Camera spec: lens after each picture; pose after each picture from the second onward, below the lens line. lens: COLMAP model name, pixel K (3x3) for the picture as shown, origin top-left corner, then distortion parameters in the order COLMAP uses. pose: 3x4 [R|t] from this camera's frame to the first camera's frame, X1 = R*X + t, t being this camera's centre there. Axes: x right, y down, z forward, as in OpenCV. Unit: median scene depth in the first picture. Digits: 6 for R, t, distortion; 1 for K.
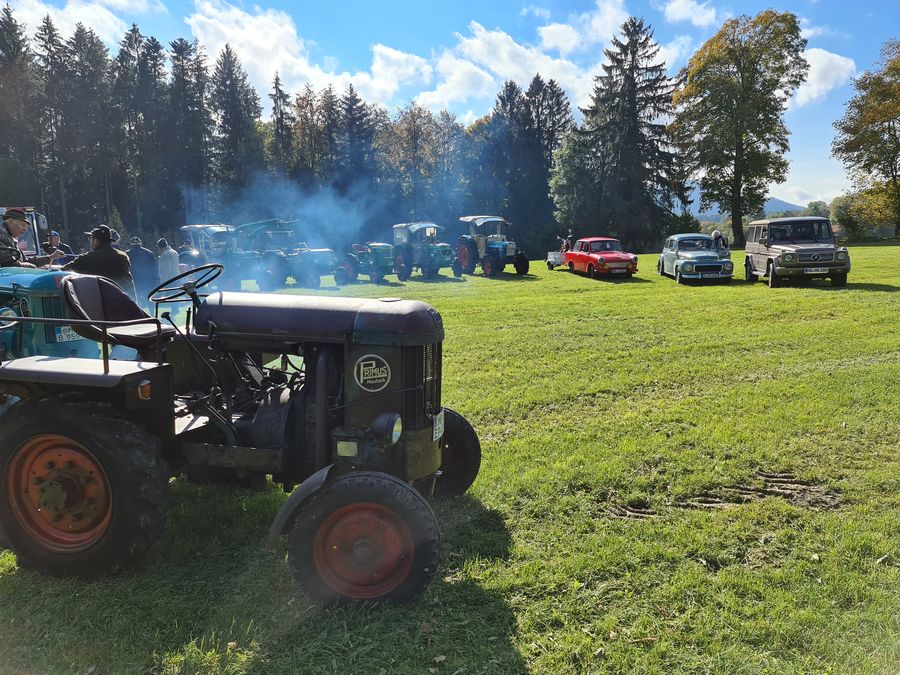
lens RADIAL K [[657.4, 0, 456.9], [0, 657.4, 336.9], [0, 0, 1]] dist [0.090051, -0.077167]
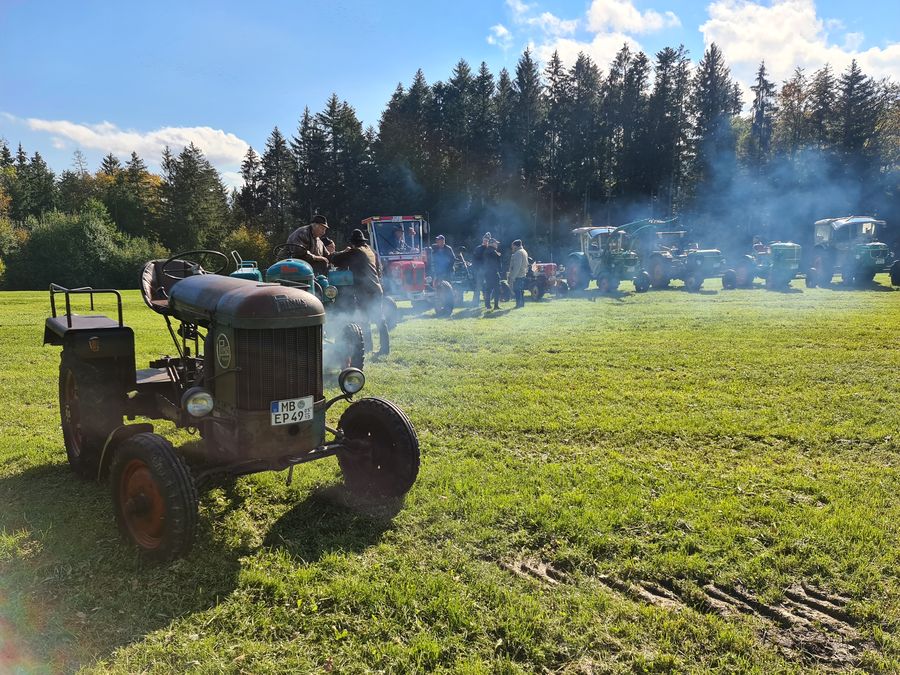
lens RADIAL K [[657.4, 0, 455.4], [0, 657.4, 336.5], [0, 0, 1]] dist [0.090051, -0.077167]
pose [[0.768239, 0.088847, -0.633968, 0.034936], [-0.091802, 0.995376, 0.028252, -0.001441], [0.633547, 0.036495, 0.772843, 0.016110]]
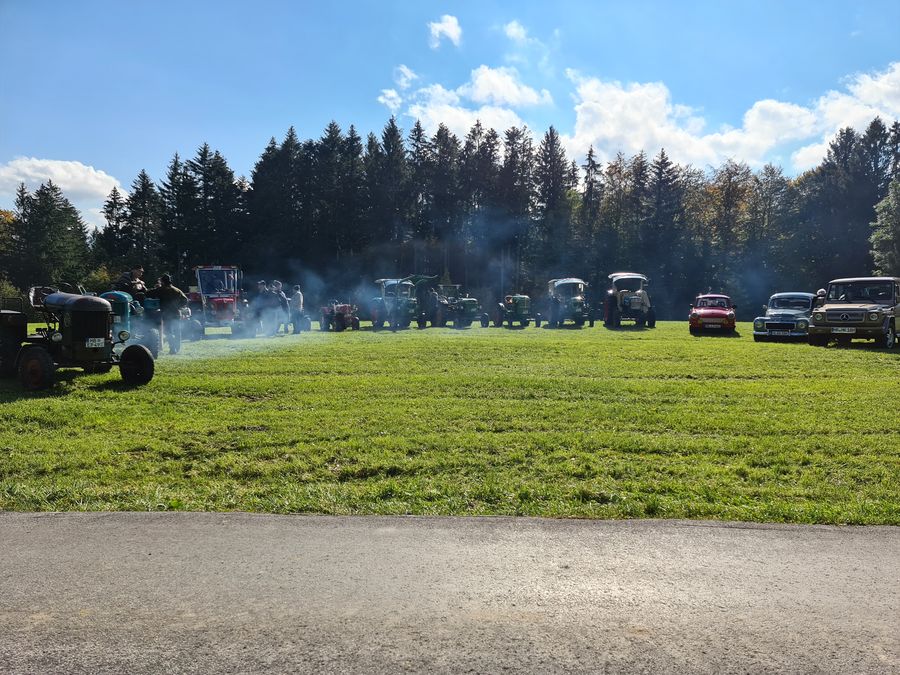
lens RADIAL K [[657.4, 0, 459.9], [0, 657.4, 342.0], [0, 0, 1]] dist [0.090051, -0.077167]
pose [[0.869423, 0.058416, -0.490603, 0.110366], [-0.097277, 0.993788, -0.054060, 0.005478], [0.484397, 0.094725, 0.869705, -0.026717]]
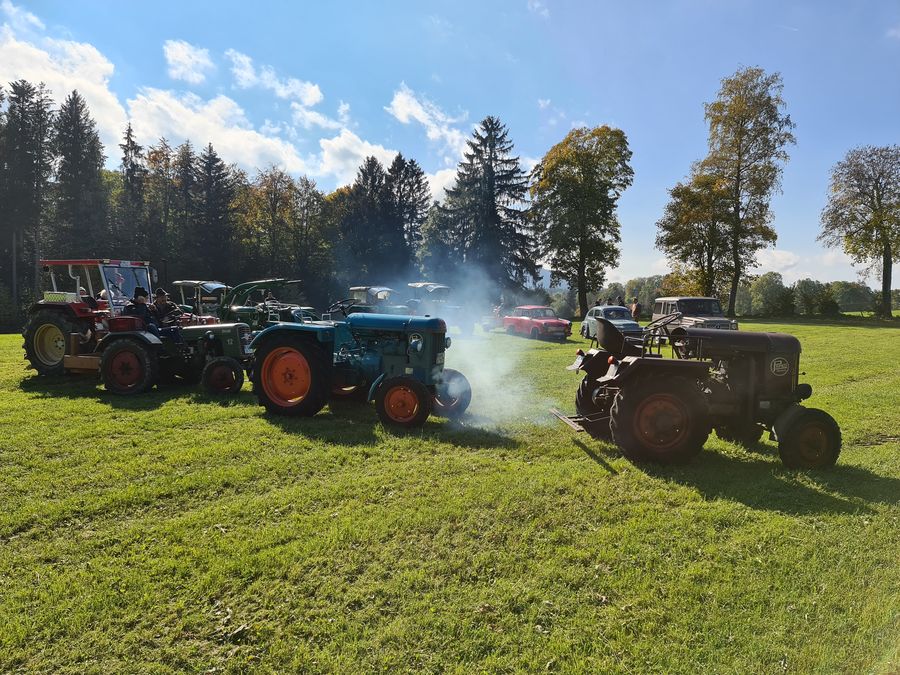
lens RADIAL K [[657.4, 0, 466.4], [0, 657.4, 340.4], [0, 0, 1]] dist [0.090051, -0.077167]
pose [[0.963006, 0.021284, 0.268639, -0.064495], [0.004123, 0.995595, -0.093663, 0.006525], [-0.269449, 0.091305, 0.958676, -0.028917]]
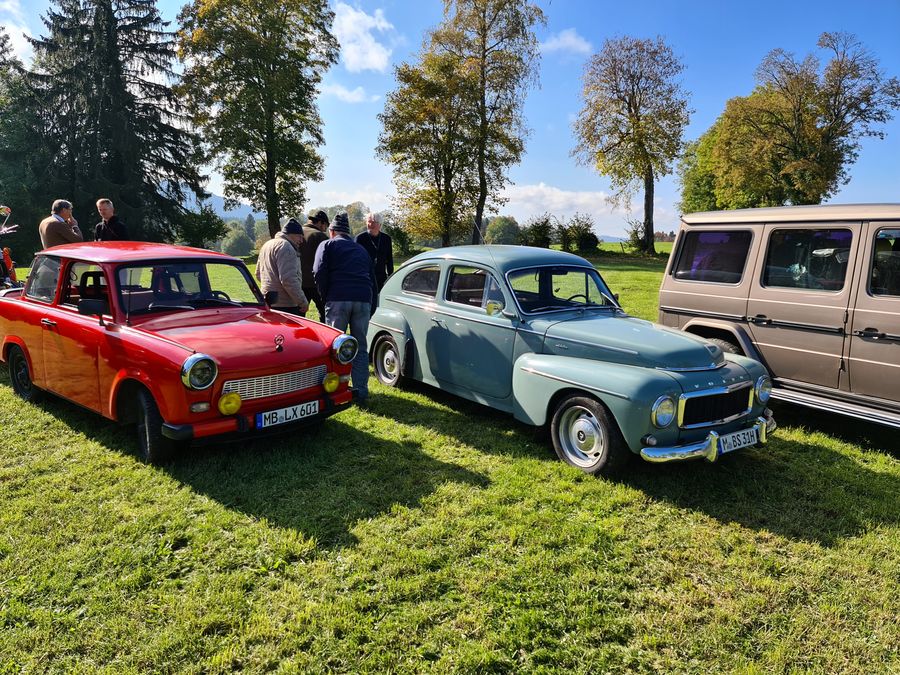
lens RADIAL K [[657.4, 0, 454.9], [0, 657.4, 340.5], [0, 0, 1]] dist [0.090051, -0.077167]
pose [[0.747106, -0.063904, 0.661626, 0.039979], [0.063490, 0.997678, 0.024669, -0.033338], [-0.661666, 0.023576, 0.749428, 0.218270]]
